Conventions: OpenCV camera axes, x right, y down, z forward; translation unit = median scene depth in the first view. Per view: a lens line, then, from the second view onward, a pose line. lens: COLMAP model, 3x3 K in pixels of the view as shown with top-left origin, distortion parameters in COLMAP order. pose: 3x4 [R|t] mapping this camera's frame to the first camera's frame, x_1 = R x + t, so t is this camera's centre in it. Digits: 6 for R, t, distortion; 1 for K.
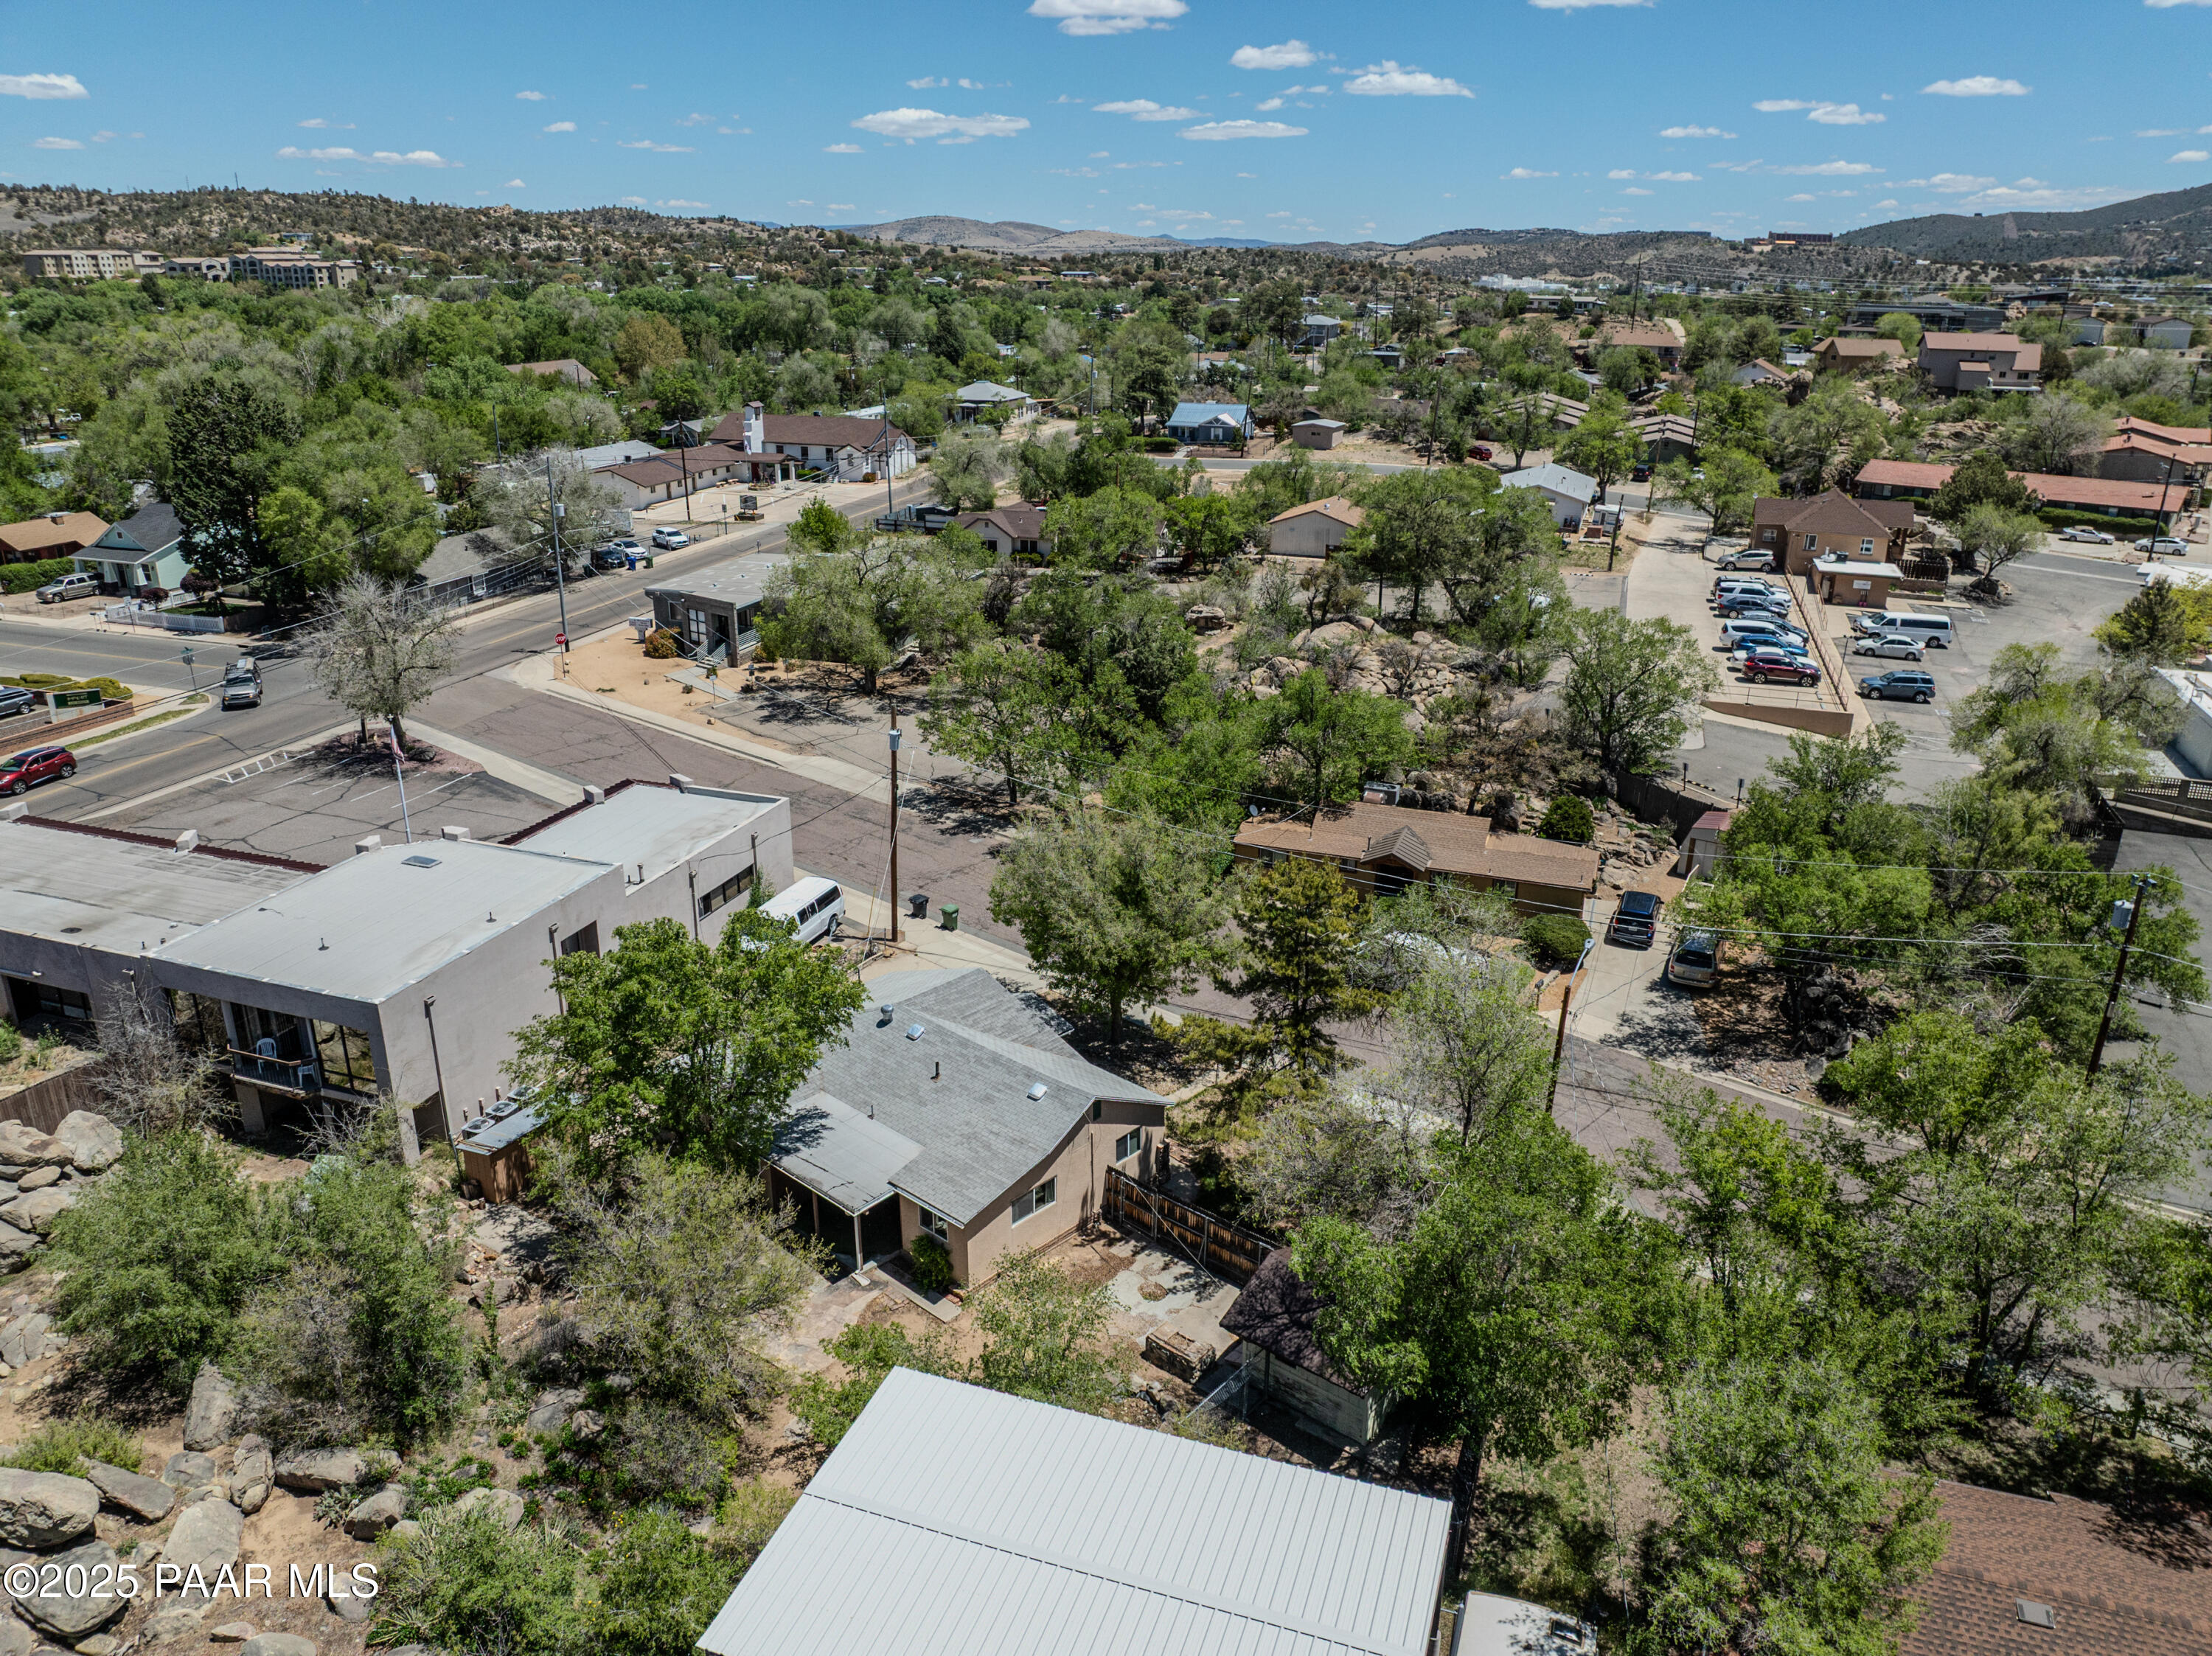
lens RADIAL K [[1542.0, 0, 1115.0], [0, 1542.0, 783.0], [0, 0, 1]] dist [-0.026656, -0.027210]
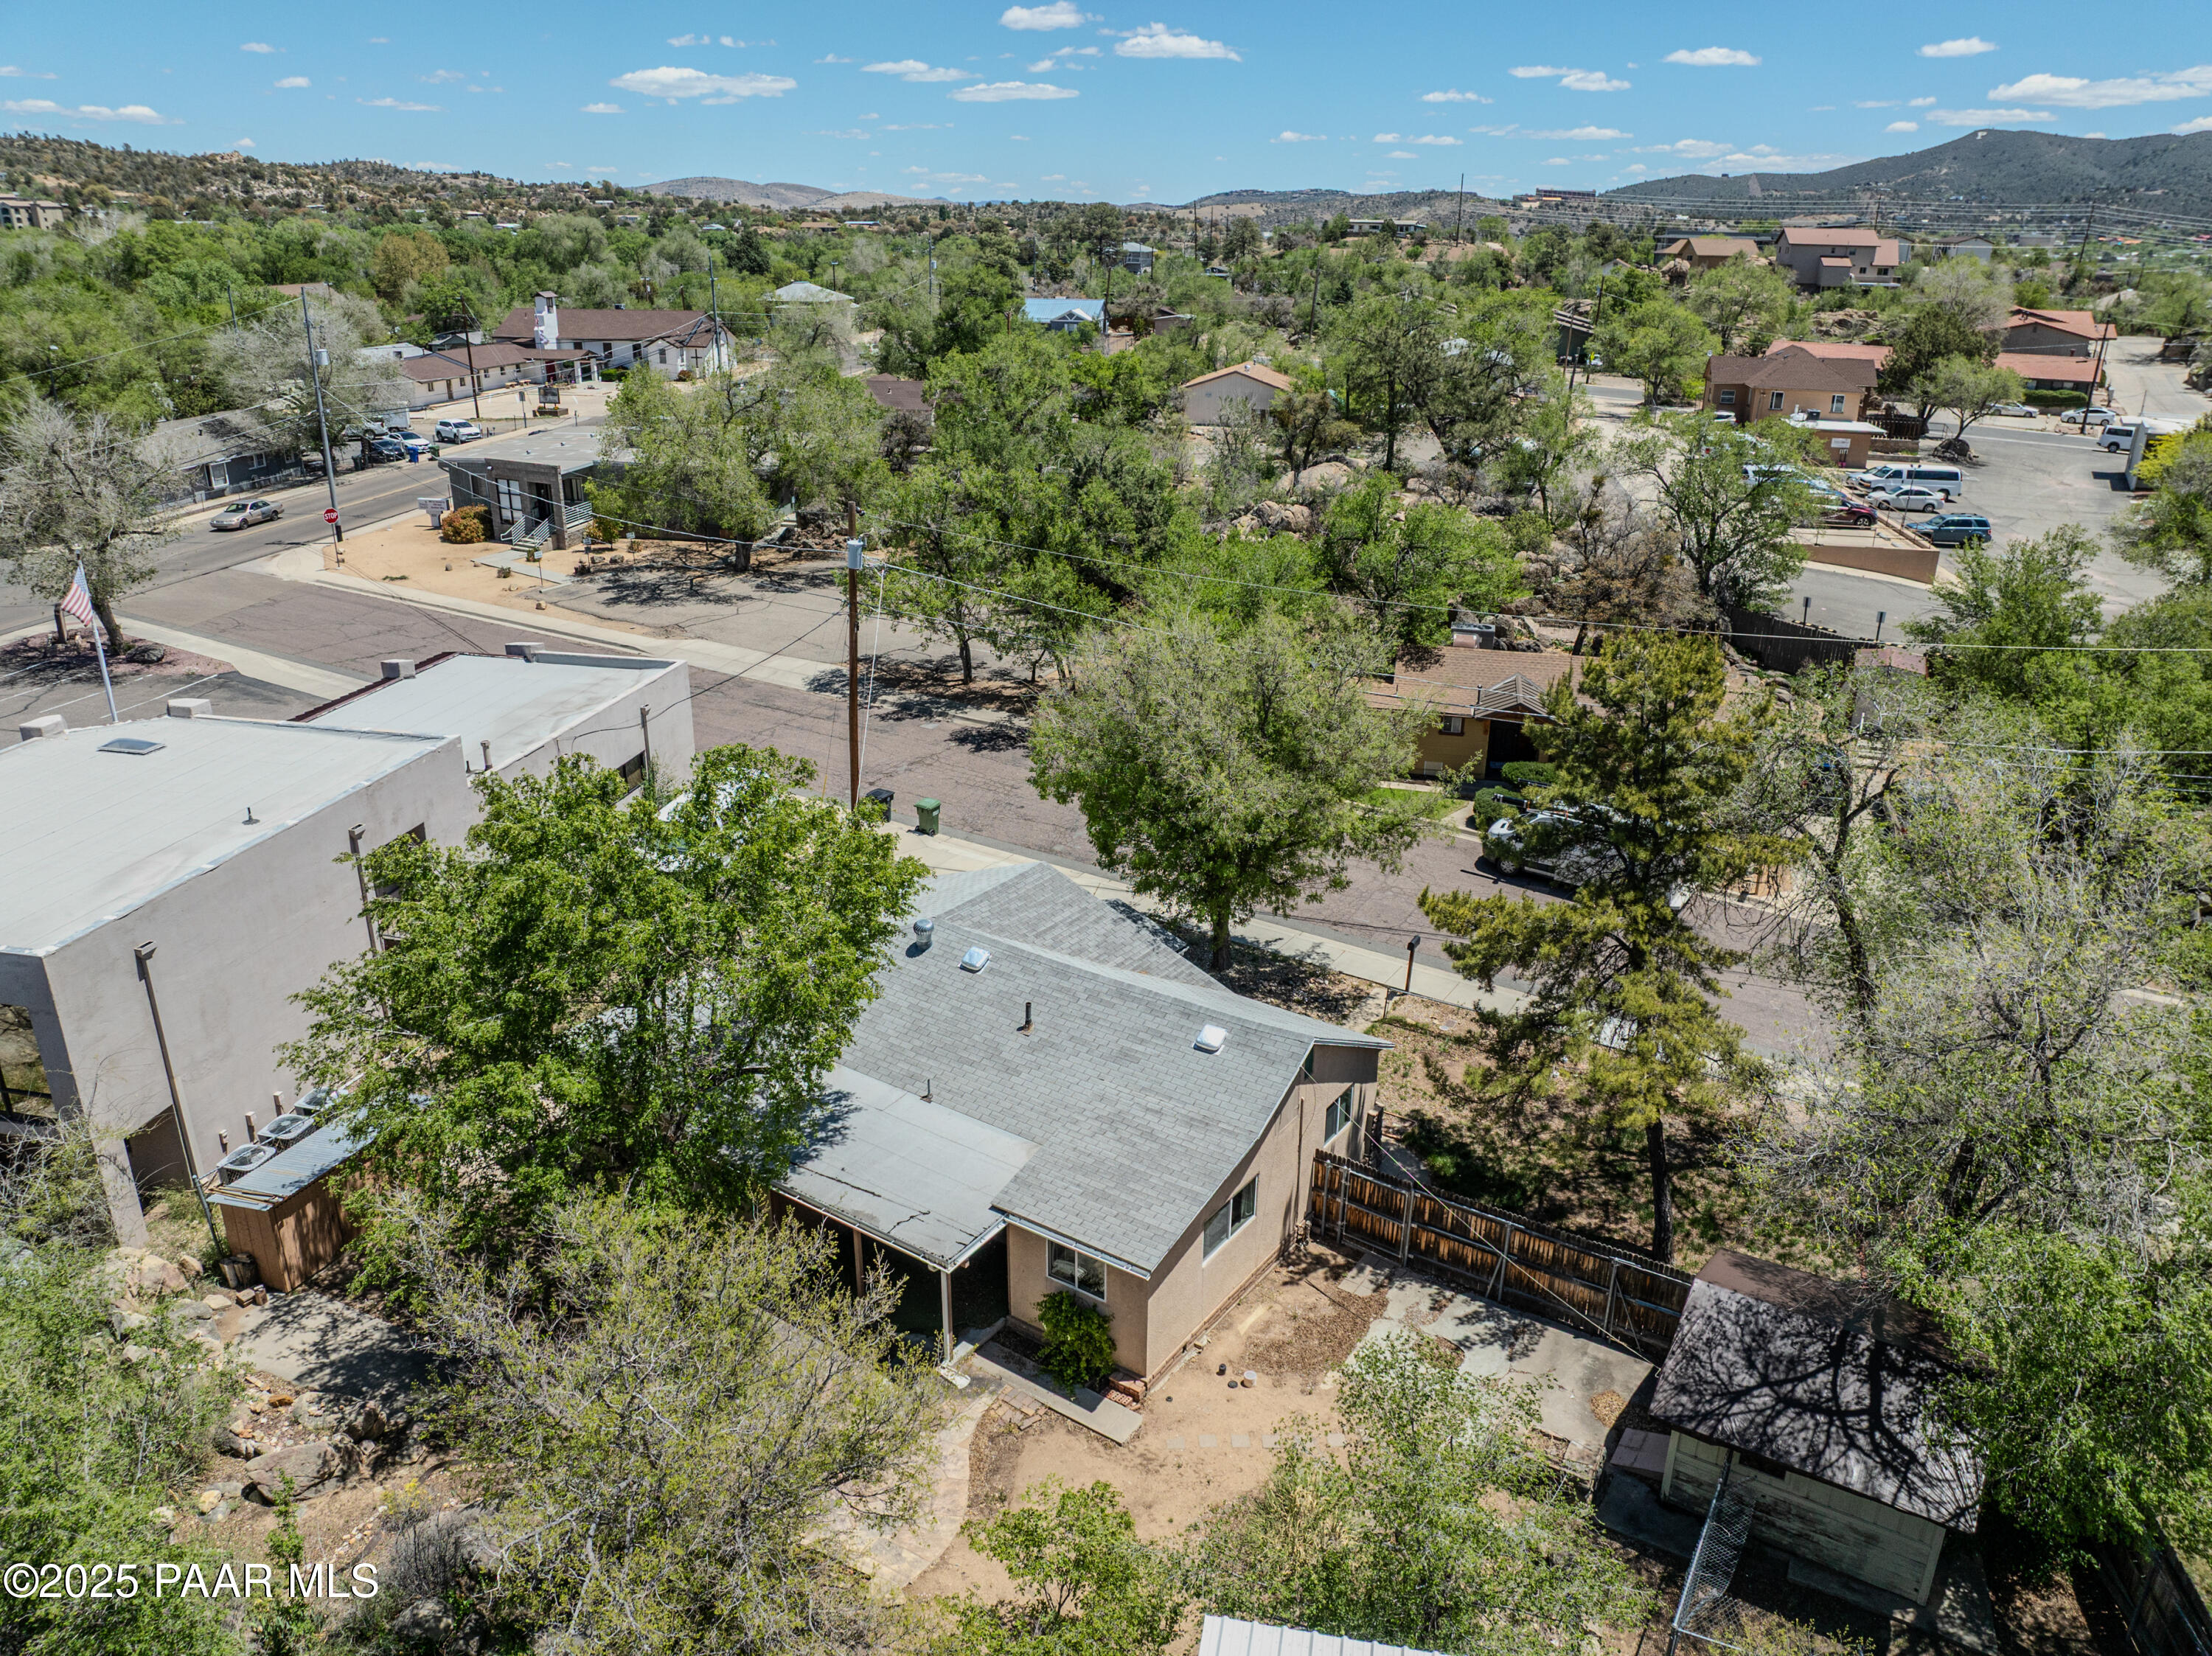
lens RADIAL K [[1561.0, 0, 1102.6], [0, 1561.0, 790.0], [0, 0, 1]] dist [-0.061746, 0.039141]
pose [[0.992019, -0.045158, 0.117725, -0.075211], [0.042132, 0.998718, 0.028071, 0.039255], [-0.118841, -0.022887, 0.992649, 0.187017]]
